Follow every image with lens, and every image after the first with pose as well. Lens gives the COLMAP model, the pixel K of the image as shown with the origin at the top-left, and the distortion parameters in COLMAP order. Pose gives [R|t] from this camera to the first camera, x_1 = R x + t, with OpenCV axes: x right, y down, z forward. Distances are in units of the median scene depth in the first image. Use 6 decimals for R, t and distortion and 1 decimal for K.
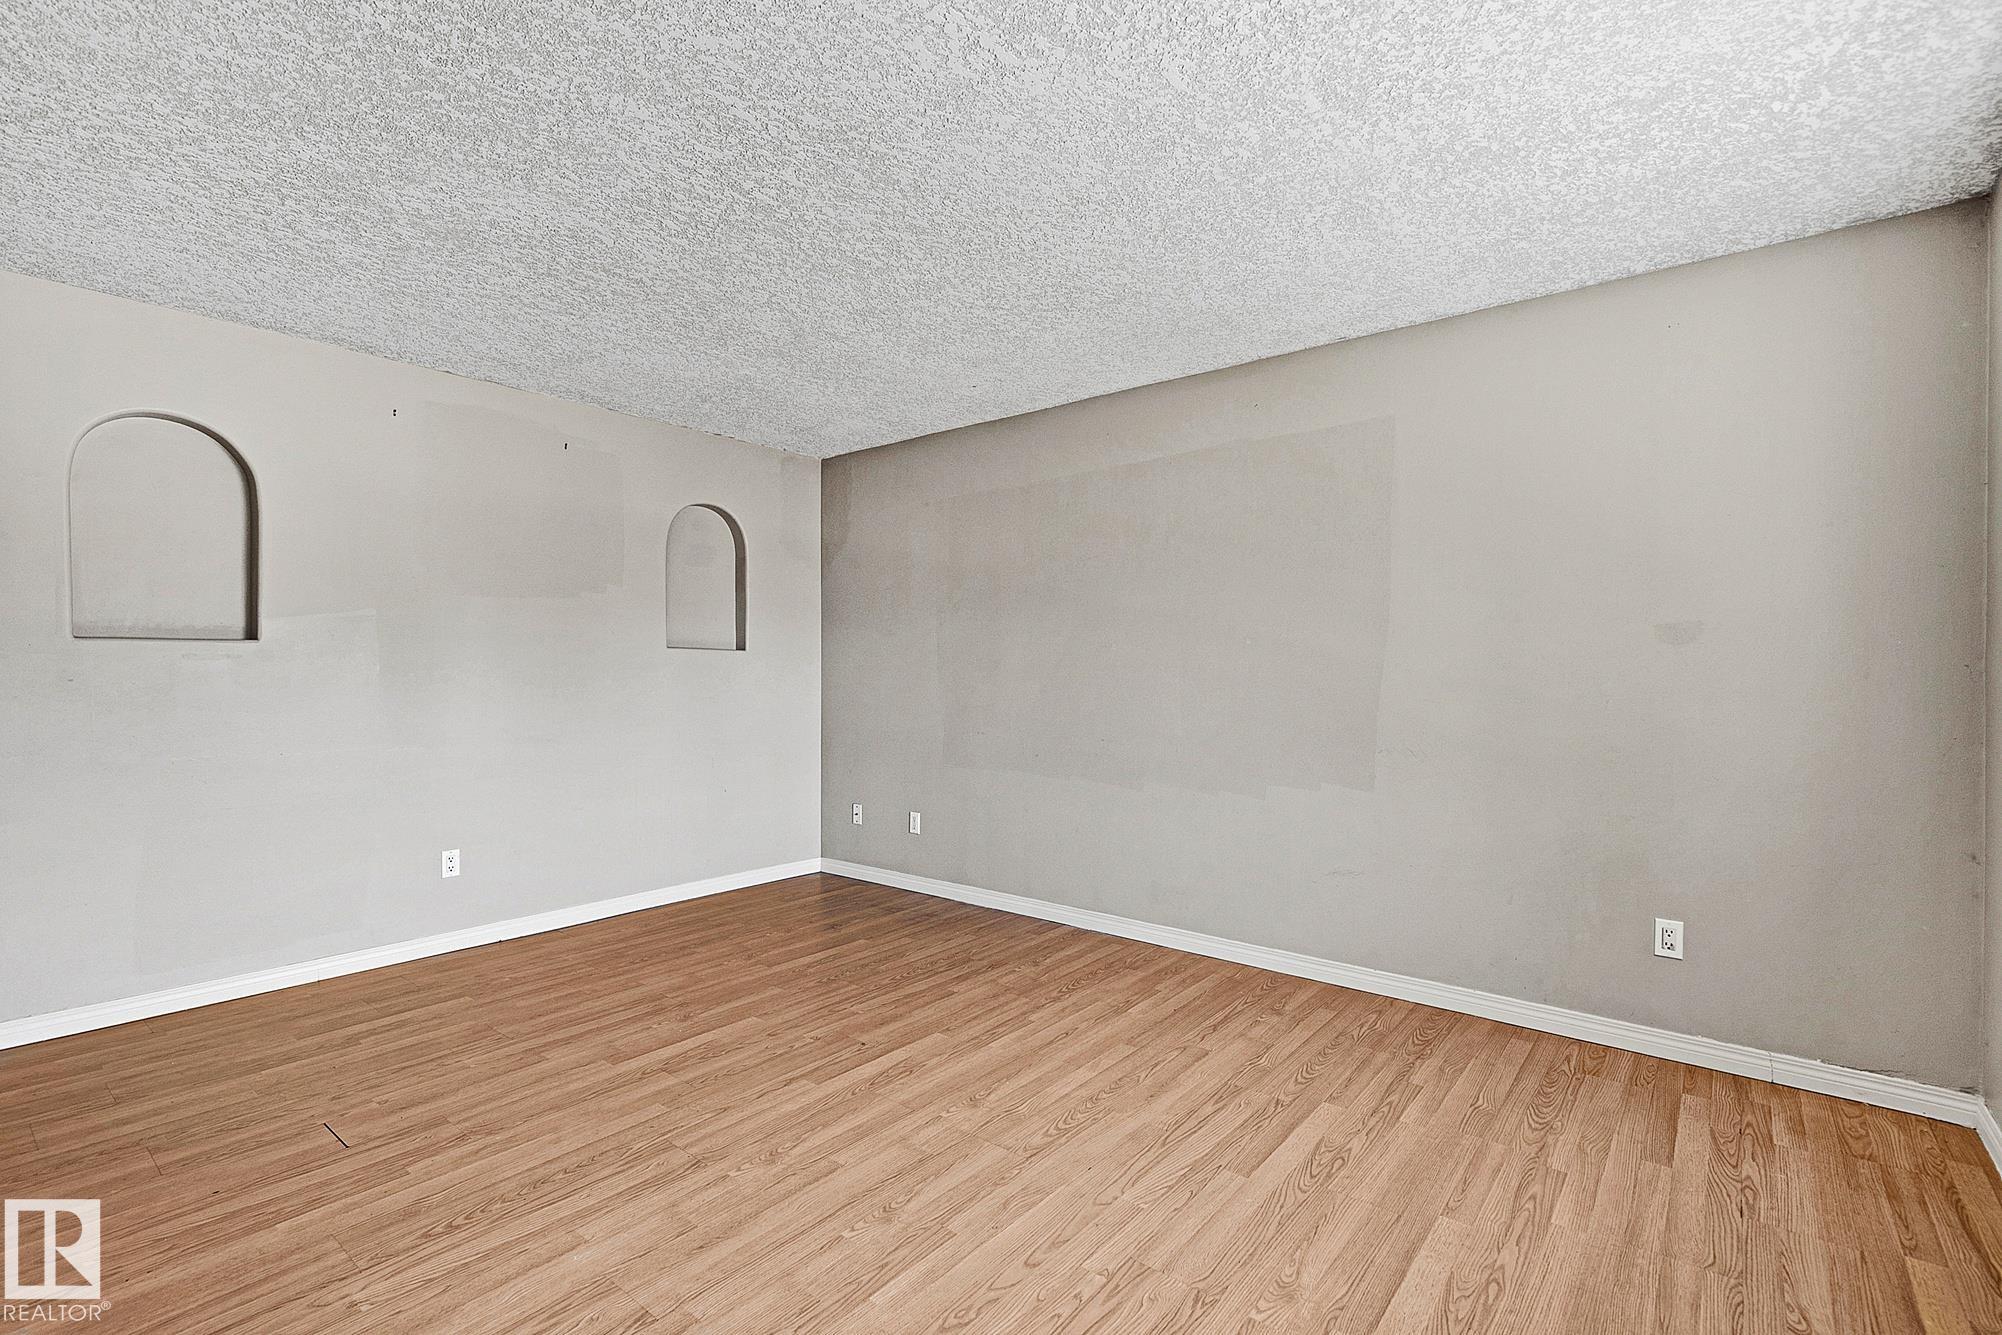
lens RADIAL K [[893.6, 0, 1001.9], [0, 893.6, 674.6], [0, 0, 1]] dist [0.008566, -0.000641]
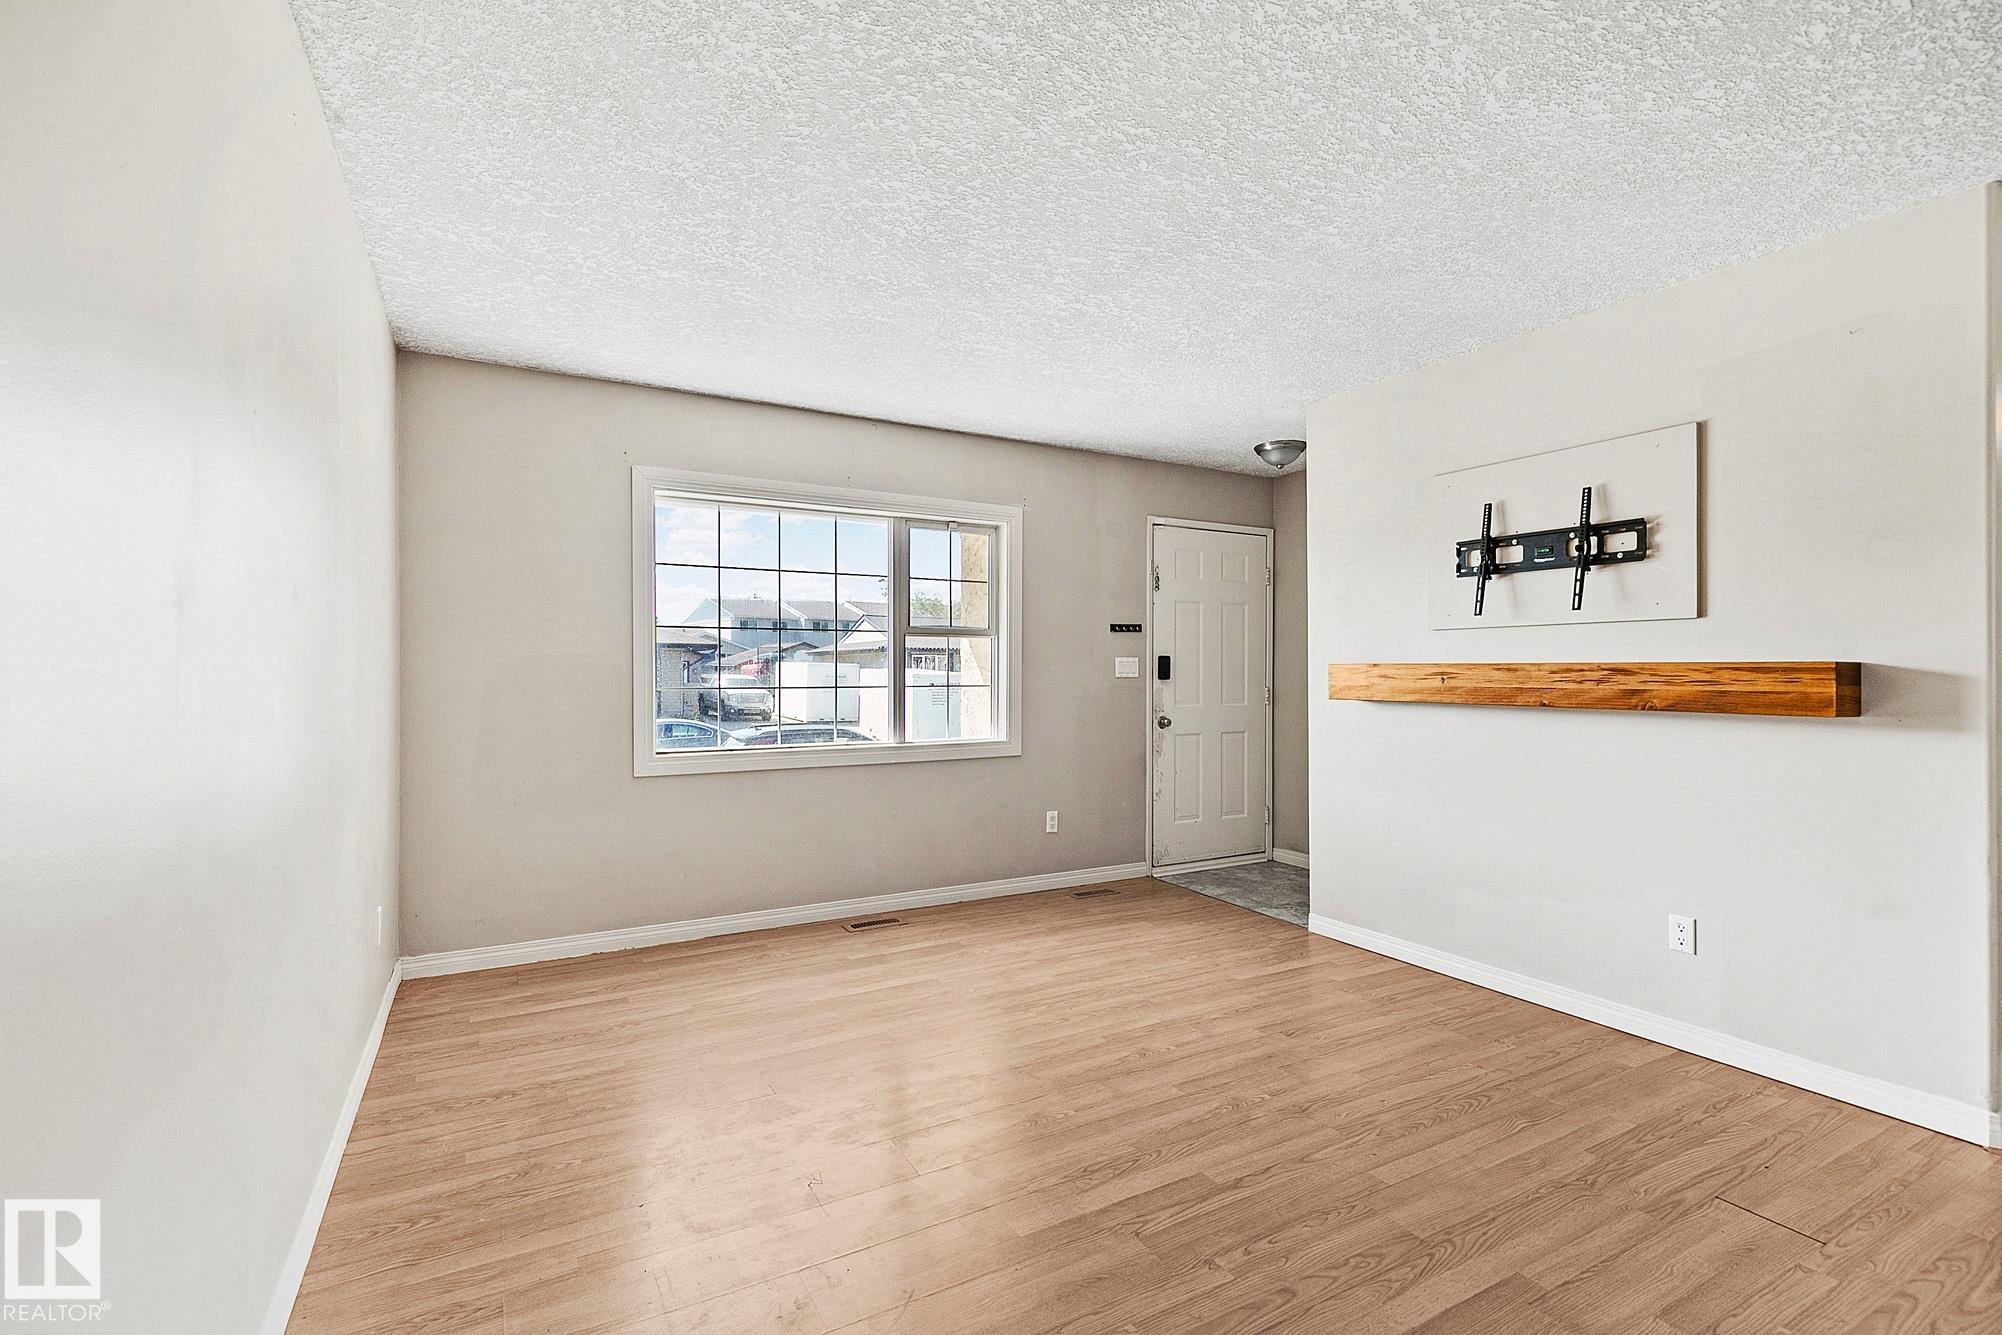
lens RADIAL K [[893.6, 0, 1003.0], [0, 893.6, 668.5], [0, 0, 1]] dist [0.008566, -0.000641]
pose [[-0.928478, -0.002437, 0.371378, -0.360709], [-0.003306, 0.999993, -0.001703, -0.005623], [-0.371372, -0.002809, -0.928480, 1.937363]]
